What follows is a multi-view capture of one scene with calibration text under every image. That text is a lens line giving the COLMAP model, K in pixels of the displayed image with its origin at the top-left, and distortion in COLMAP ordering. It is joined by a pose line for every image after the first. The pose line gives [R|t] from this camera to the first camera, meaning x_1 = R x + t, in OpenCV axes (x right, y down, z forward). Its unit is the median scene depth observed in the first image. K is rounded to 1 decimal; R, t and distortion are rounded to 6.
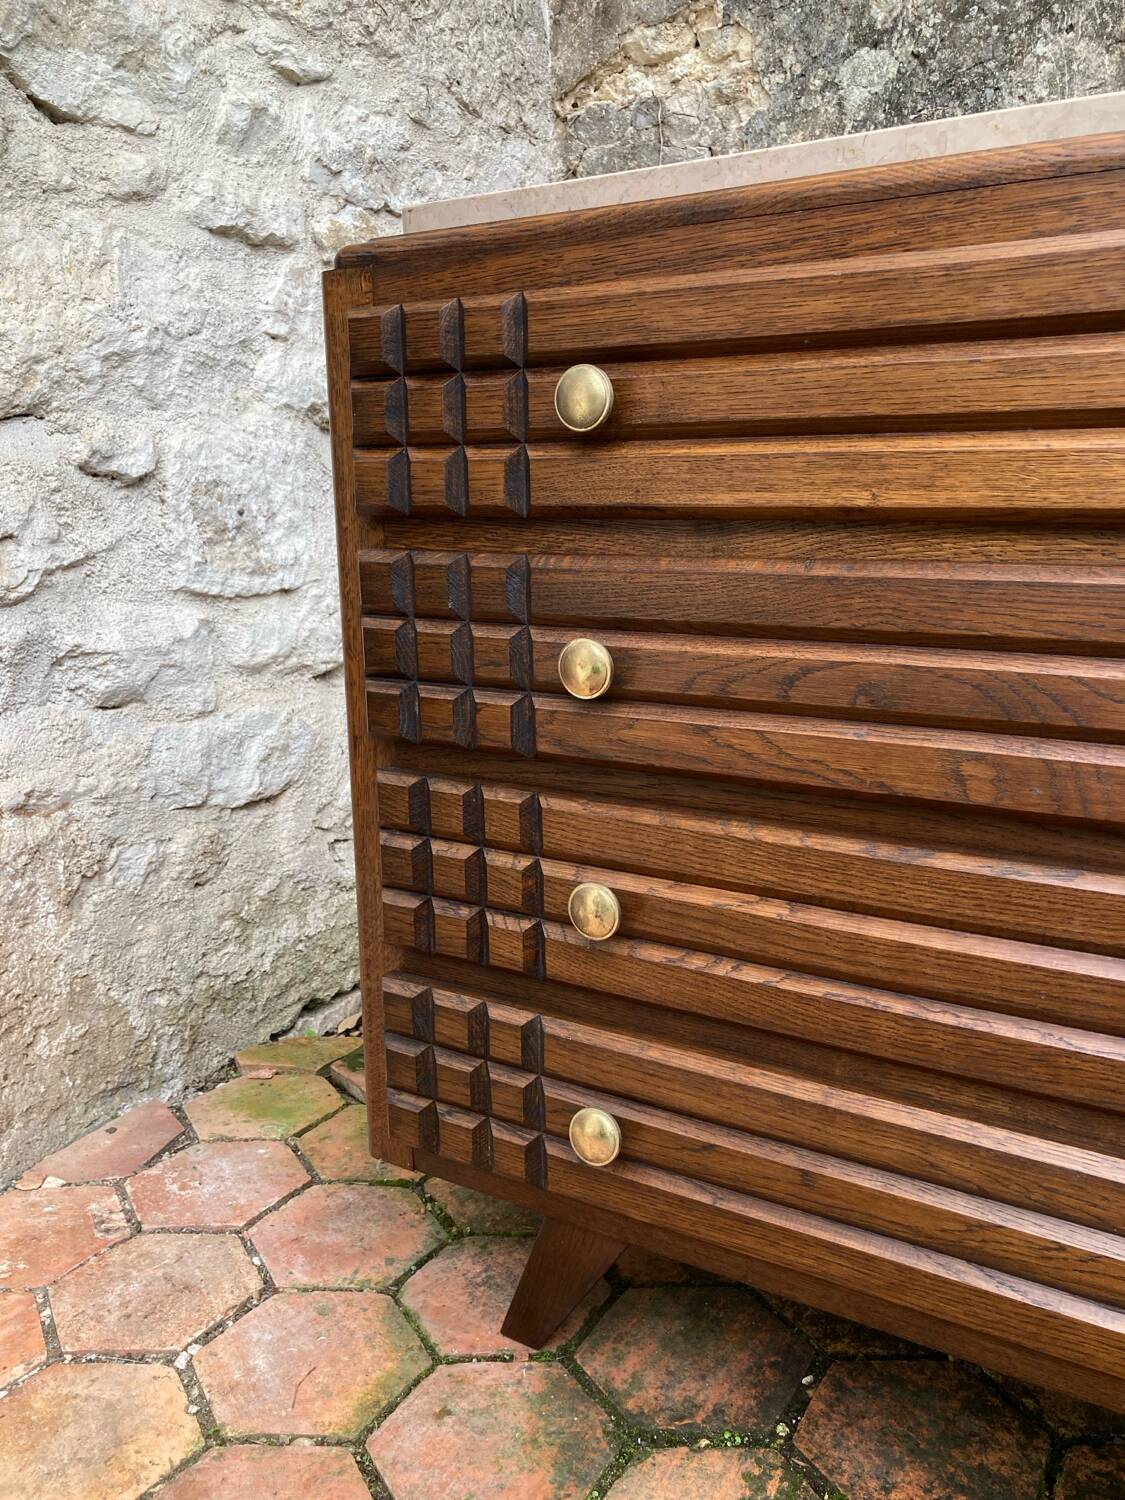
lens RADIAL K [[1236.3, 0, 567.6], [0, 1236.3, 749.0], [0, 0, 1]] dist [0.017251, -0.010298]
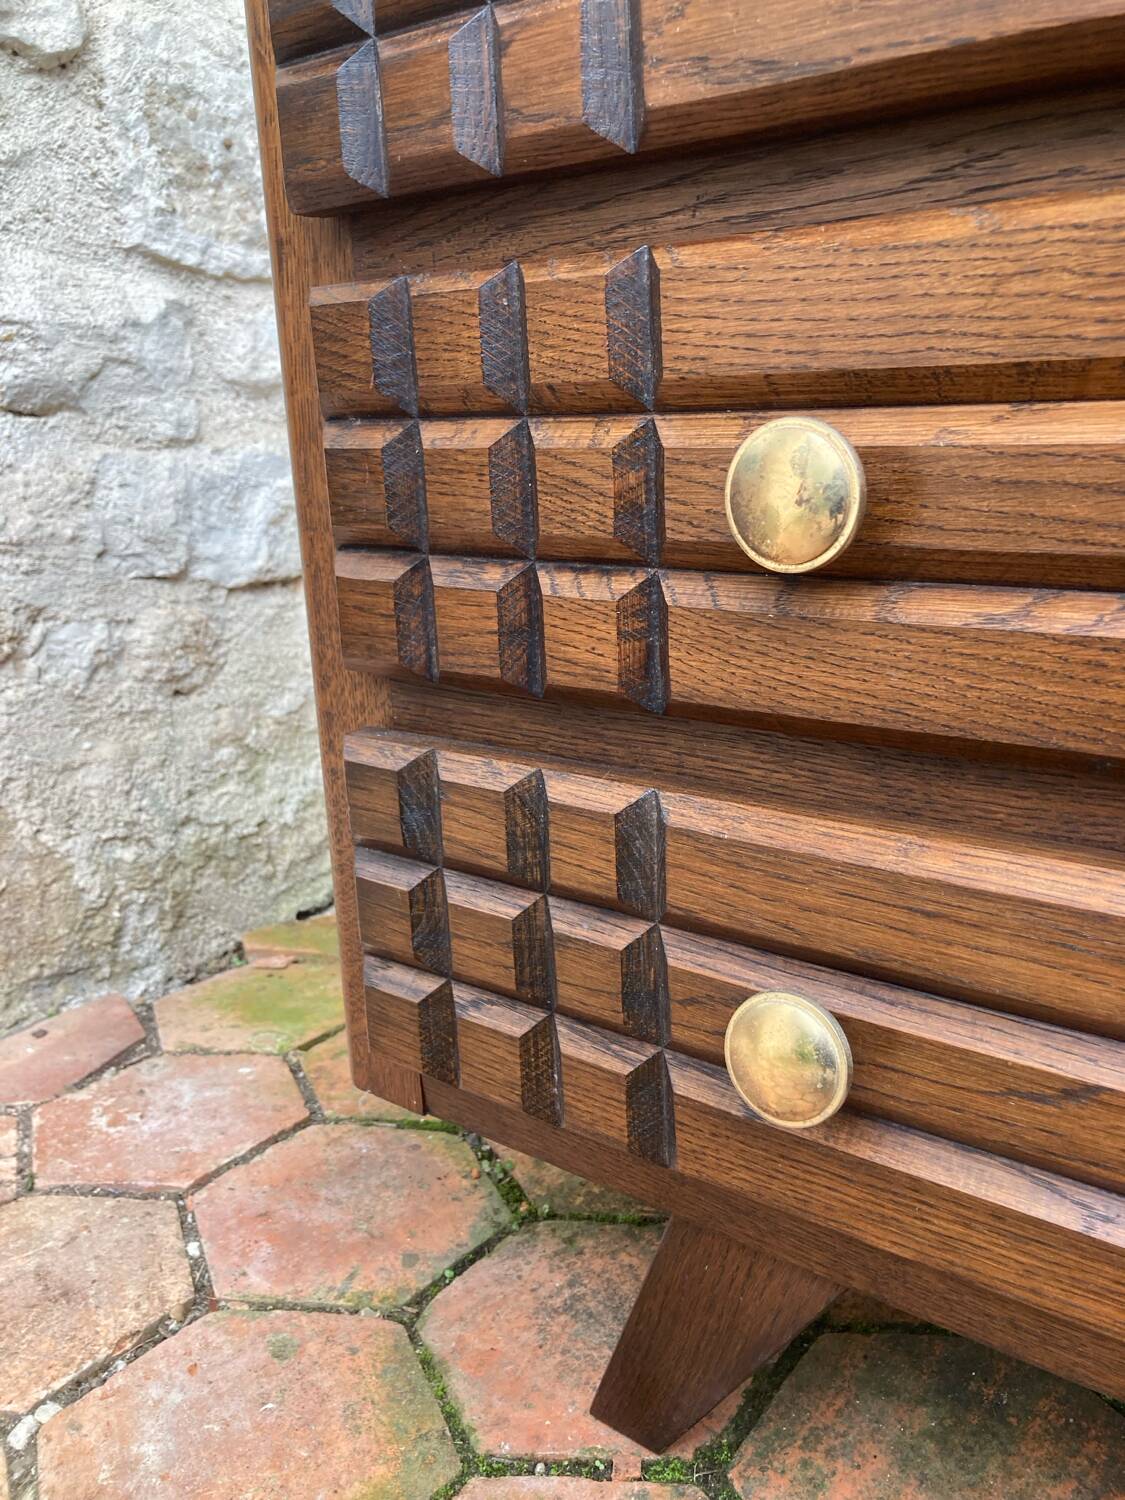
lens RADIAL K [[1236.3, 0, 580.3], [0, 1236.3, 737.9], [0, 0, 1]] dist [0.017251, -0.010298]
pose [[0.995288, 0.001333, -0.096949, -0.004606], [0.003327, 0.998847, 0.047892, 0.115023], [0.096901, -0.047989, 0.994136, 0.363790]]
